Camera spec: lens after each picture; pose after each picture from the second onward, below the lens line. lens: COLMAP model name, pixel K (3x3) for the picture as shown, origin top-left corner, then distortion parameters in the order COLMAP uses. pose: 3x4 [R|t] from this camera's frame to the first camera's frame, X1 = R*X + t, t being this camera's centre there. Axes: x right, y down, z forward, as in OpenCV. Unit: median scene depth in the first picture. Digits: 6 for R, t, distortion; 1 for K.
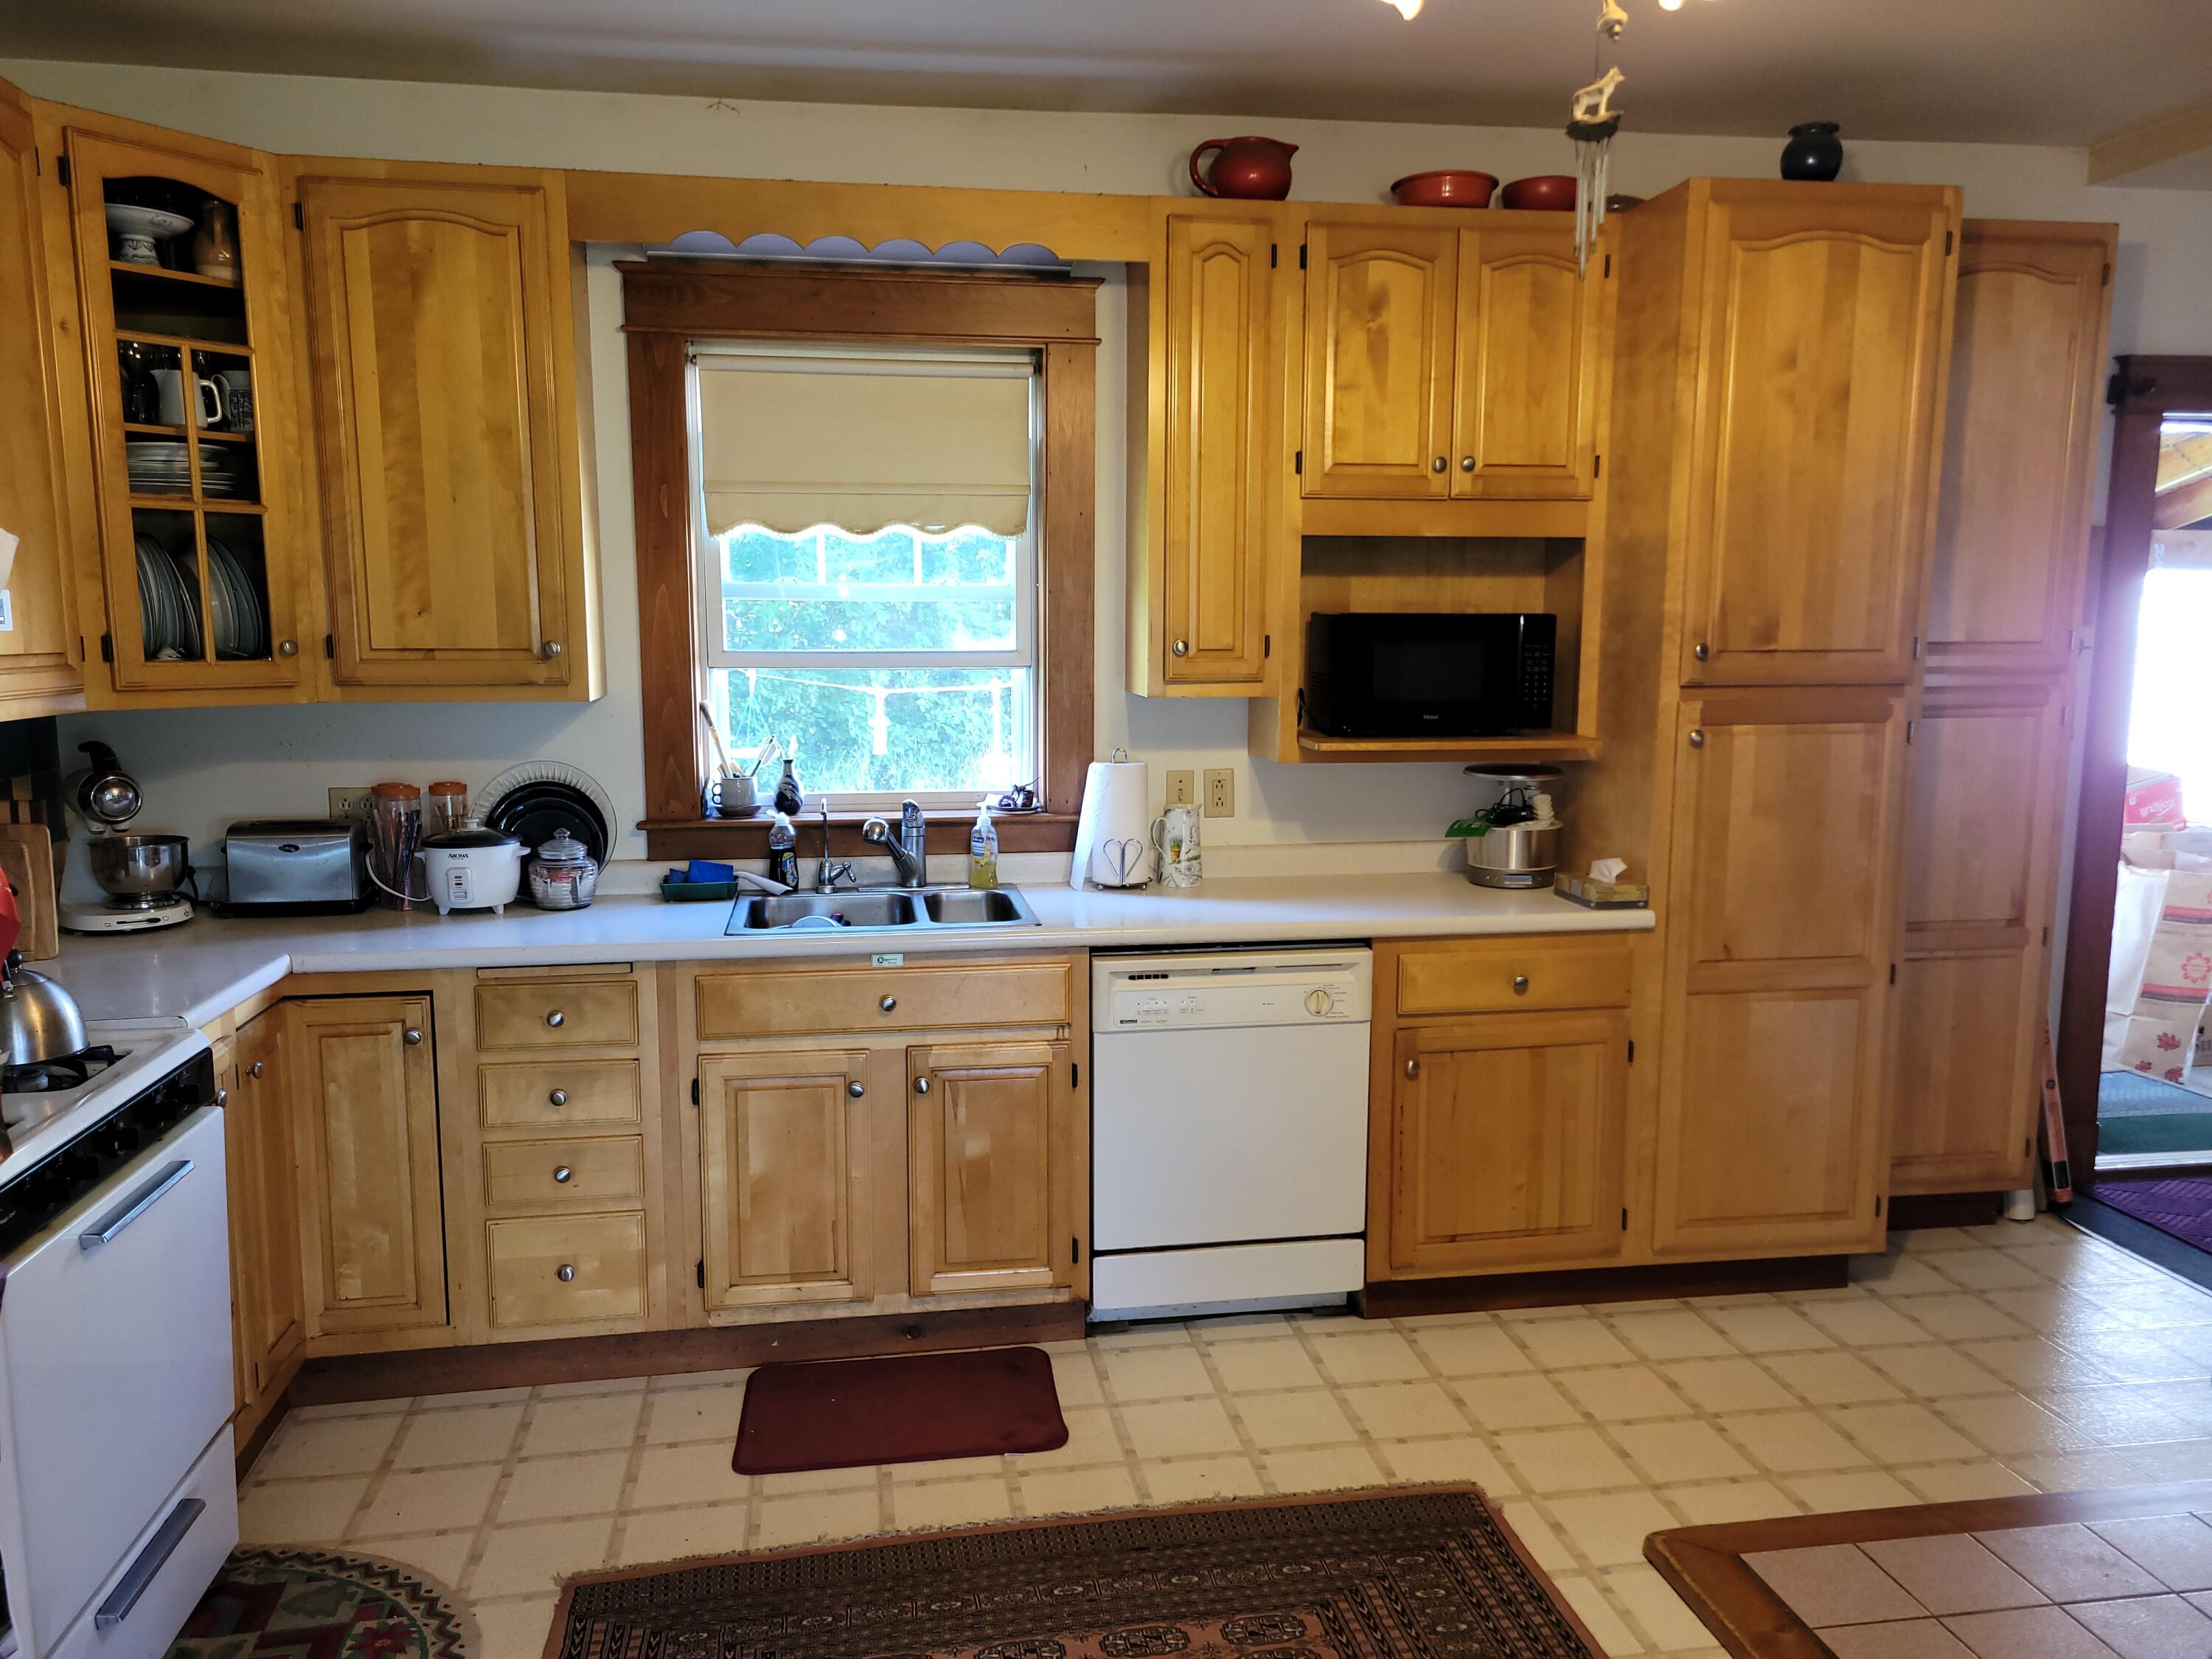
lens RADIAL K [[1627.2, 0, 1106.0], [0, 1627.2, 829.5], [0, 0, 1]] dist [0.082079, -0.069558]
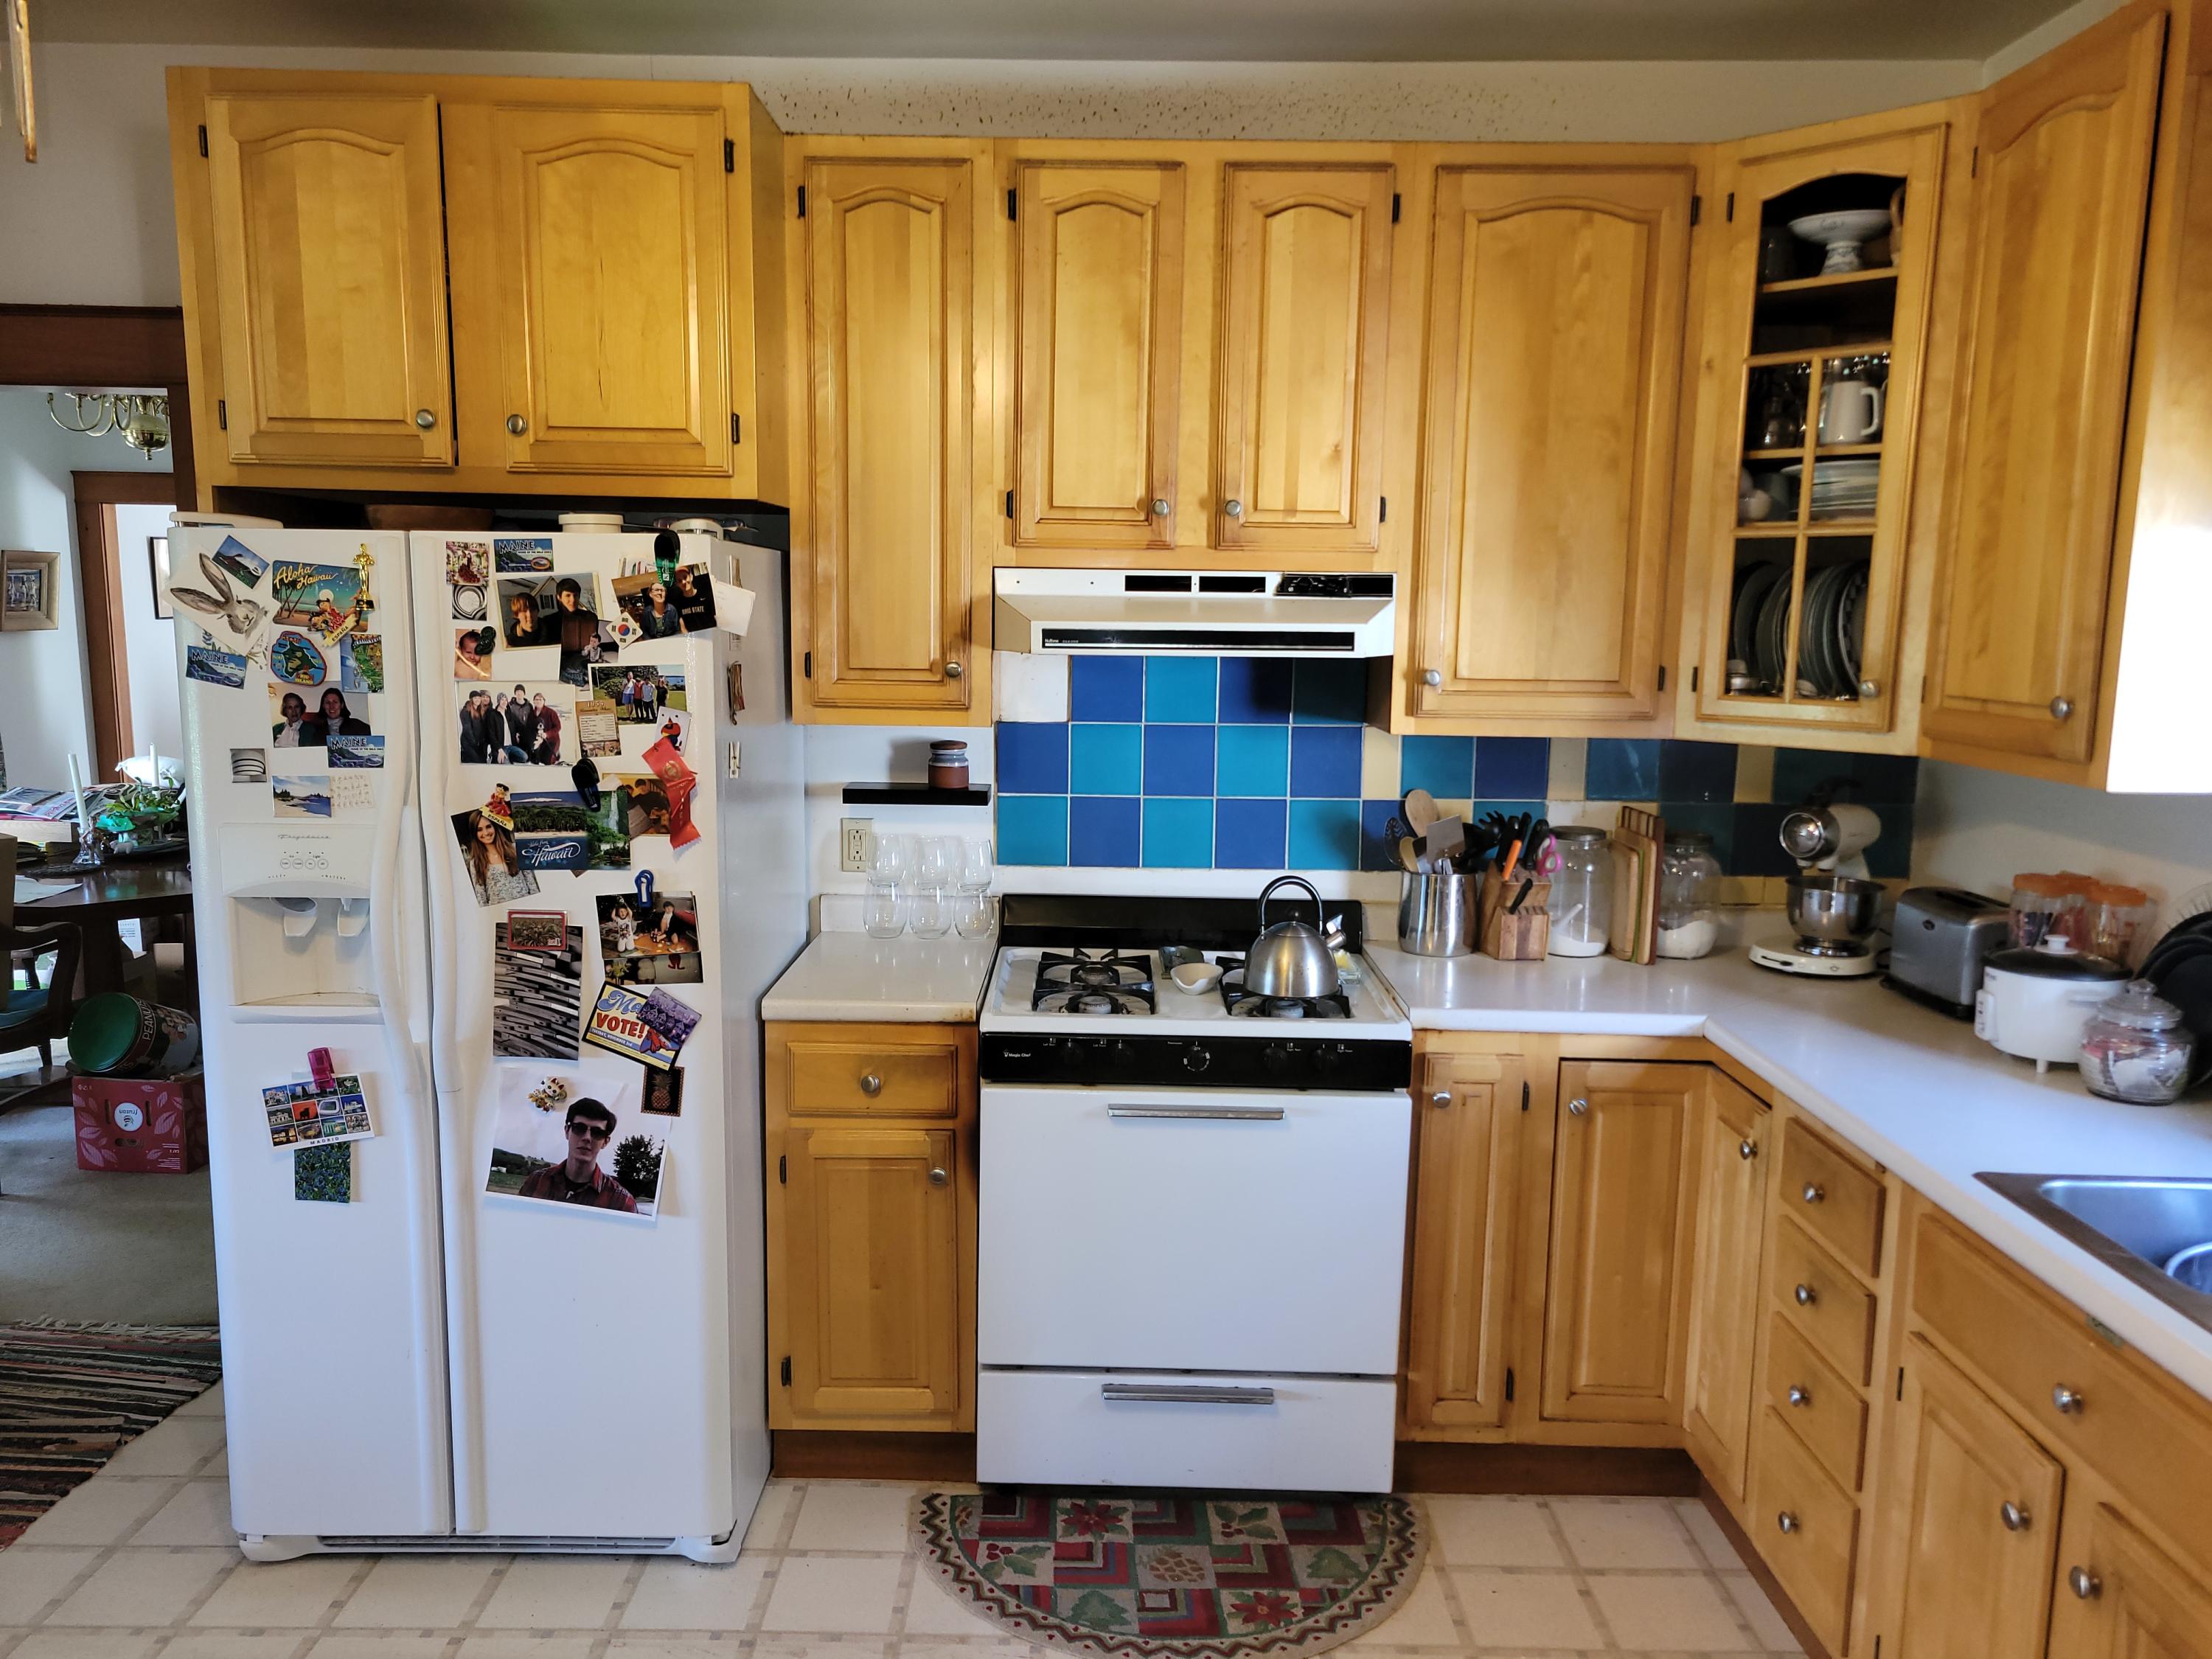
lens RADIAL K [[1627.2, 0, 1106.0], [0, 1627.2, 829.5], [0, 0, 1]] dist [0.082079, -0.069558]
pose [[-0.165081, 0.131556, -0.977467, 0.461106], [-0.142803, 0.977433, 0.155669, -0.125434], [0.975887, 0.165284, -0.142569, 0.815166]]
